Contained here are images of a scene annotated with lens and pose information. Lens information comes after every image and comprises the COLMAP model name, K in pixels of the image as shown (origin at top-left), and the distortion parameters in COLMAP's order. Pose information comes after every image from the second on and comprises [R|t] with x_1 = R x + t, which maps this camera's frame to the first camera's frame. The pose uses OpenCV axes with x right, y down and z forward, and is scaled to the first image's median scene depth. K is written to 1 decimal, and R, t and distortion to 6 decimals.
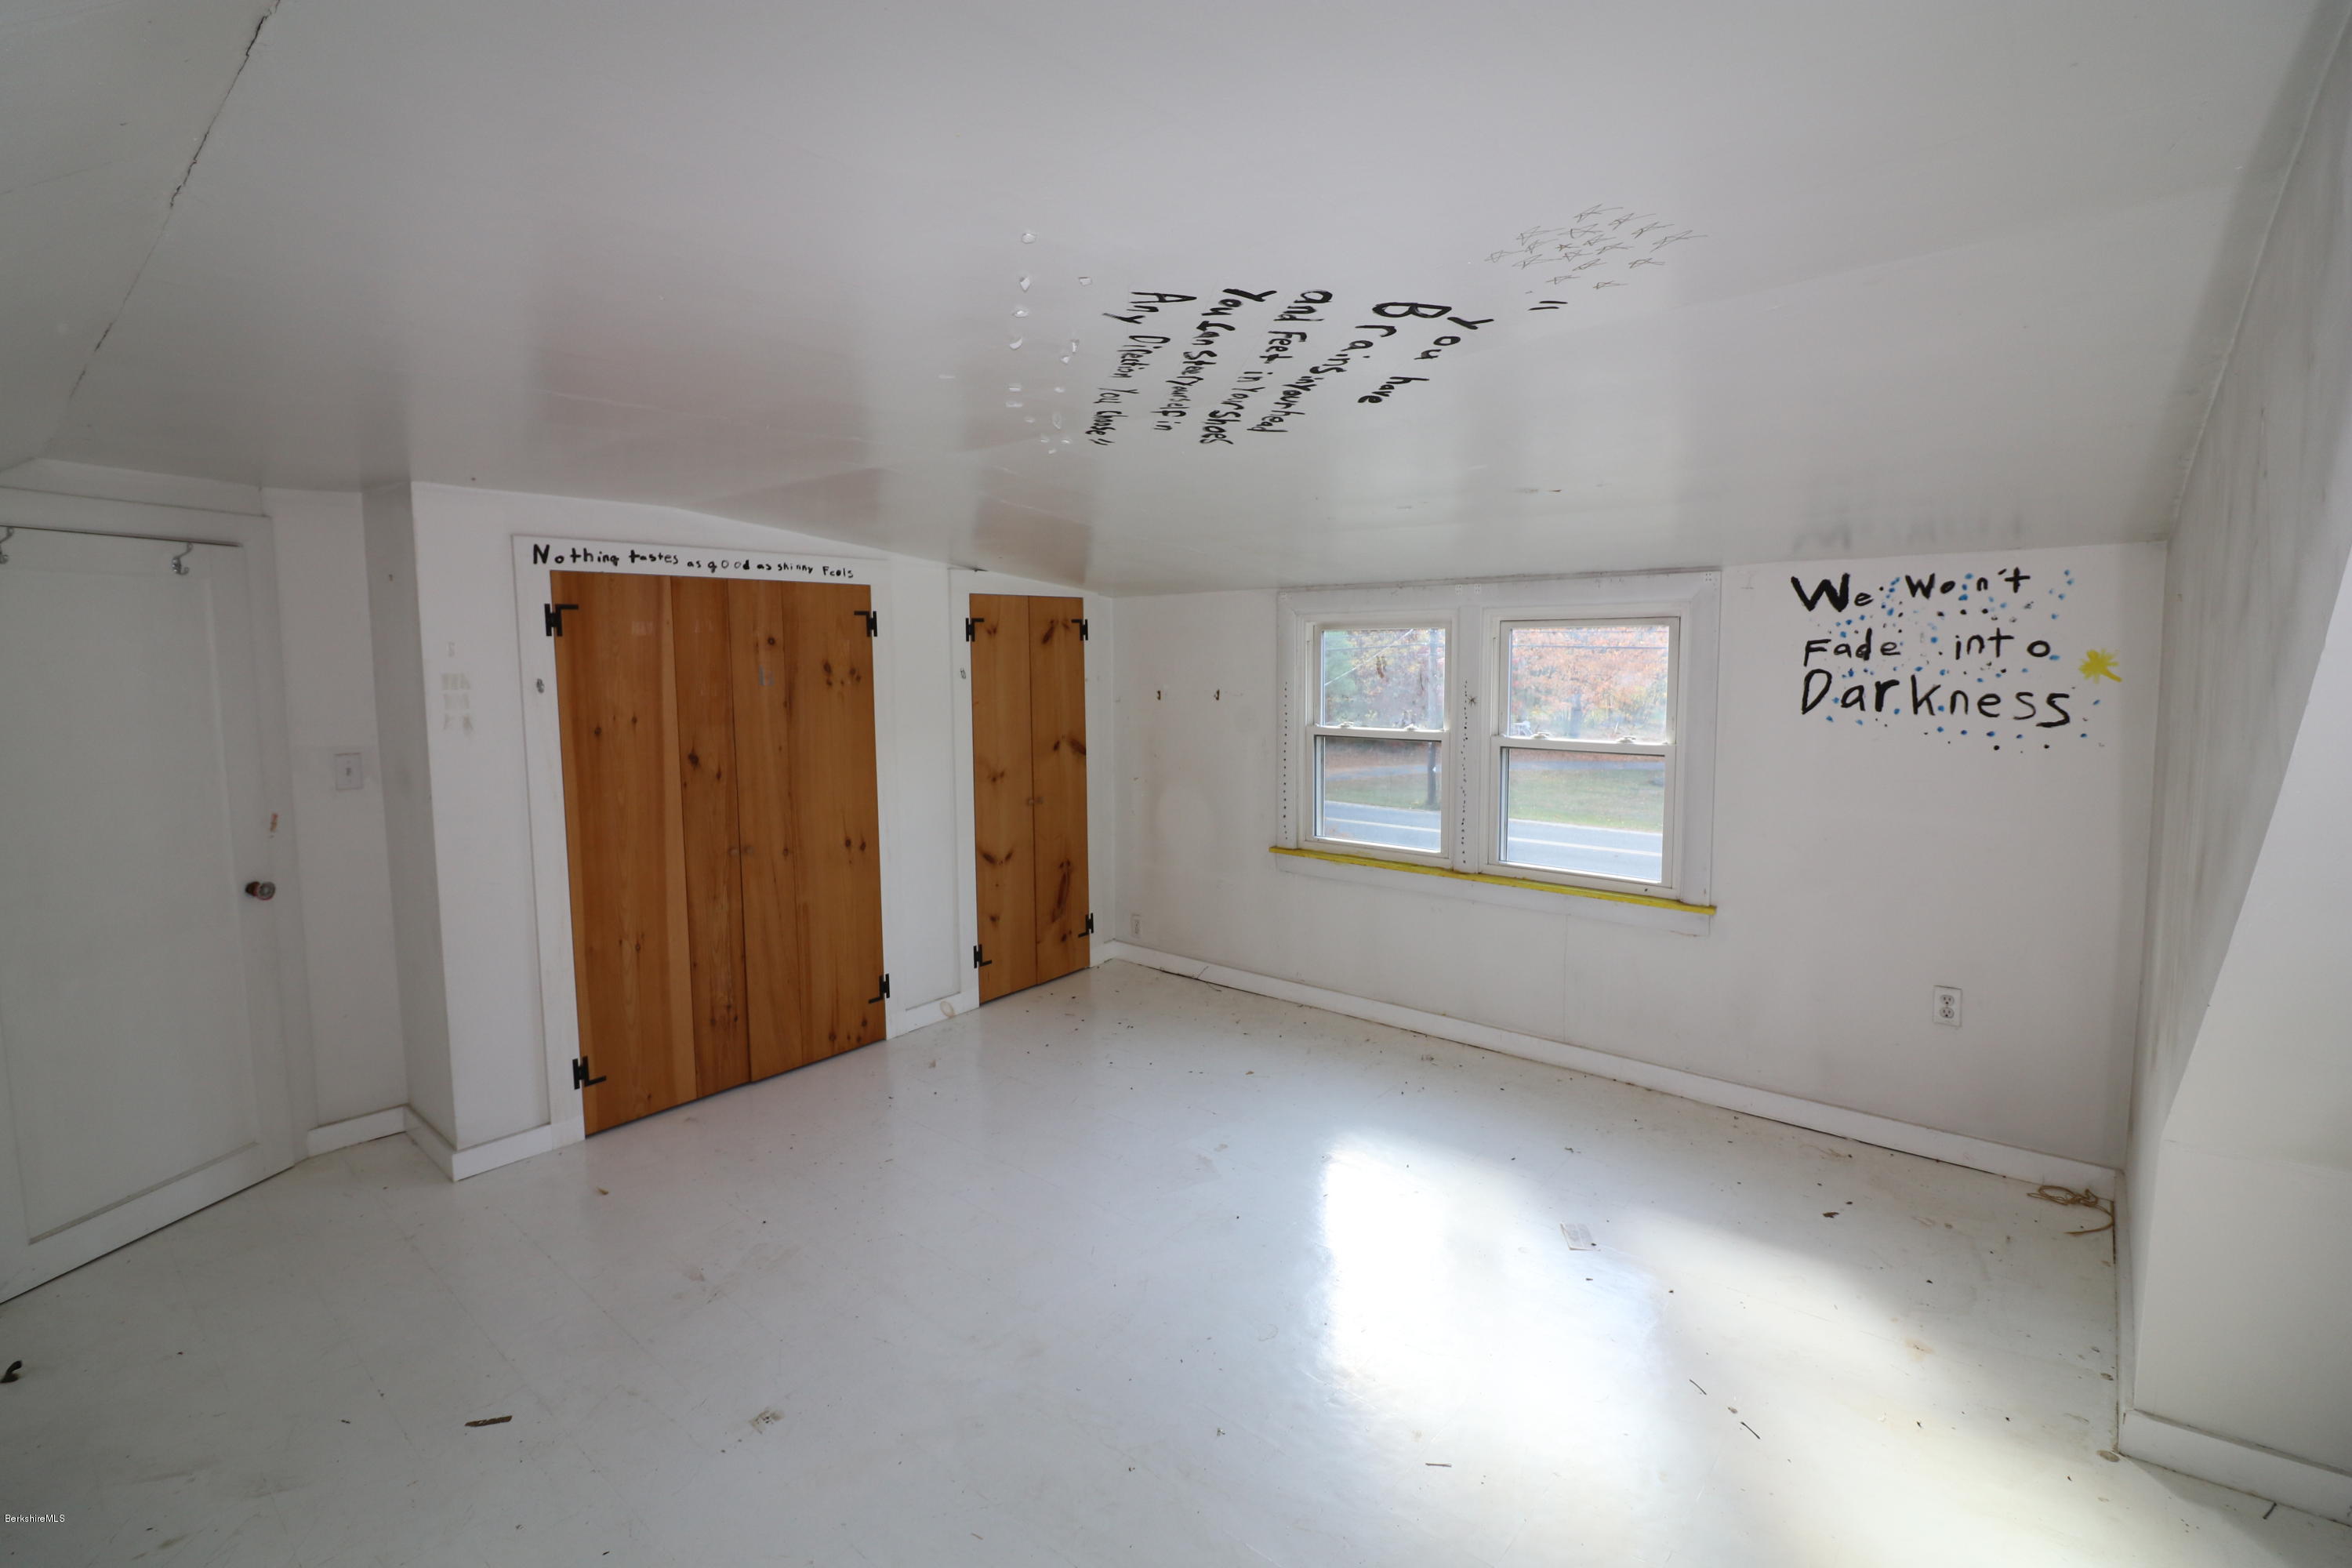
lens RADIAL K [[1076.8, 0, 1166.7], [0, 1076.8, 747.5], [0, 0, 1]] dist [-0.001479, -0.010147]
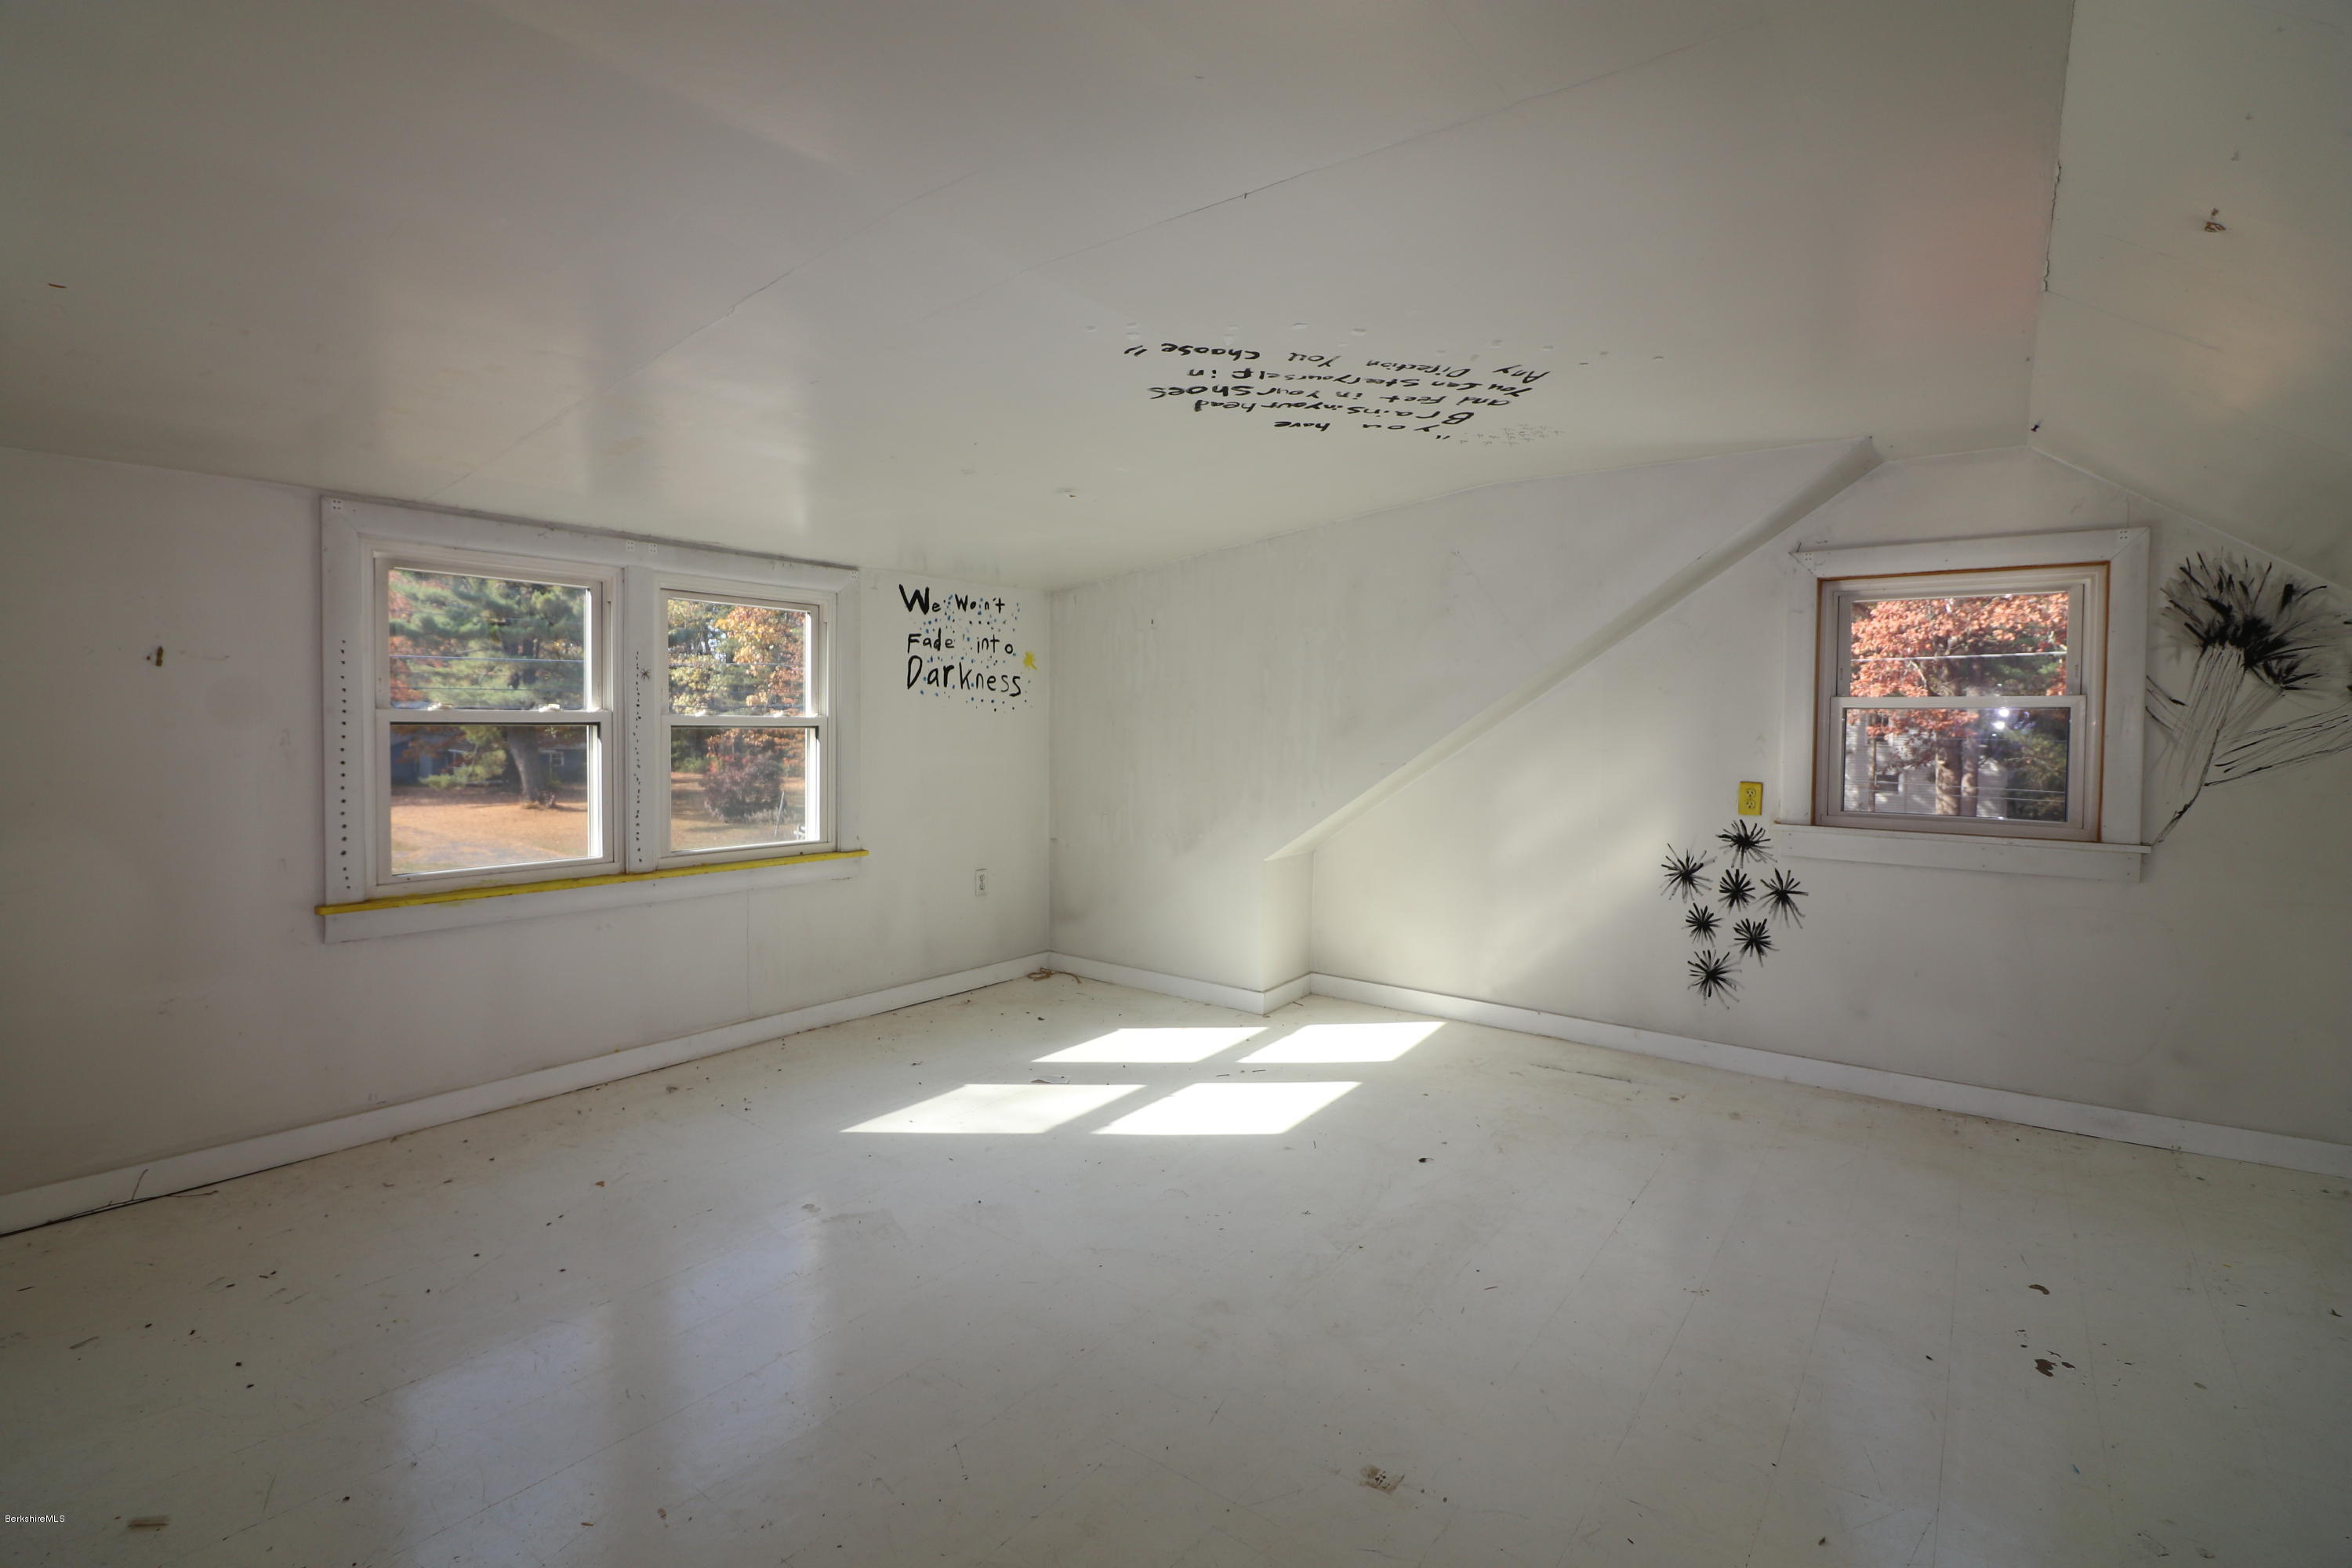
lens RADIAL K [[1076.8, 0, 1166.7], [0, 1076.8, 747.5], [0, 0, 1]] dist [-0.001479, -0.010147]
pose [[-0.056570, -0.013670, 0.998305, -0.786818], [0.083171, 0.996366, 0.018357, 0.045031], [-0.994928, 0.084068, -0.055227, 0.795350]]
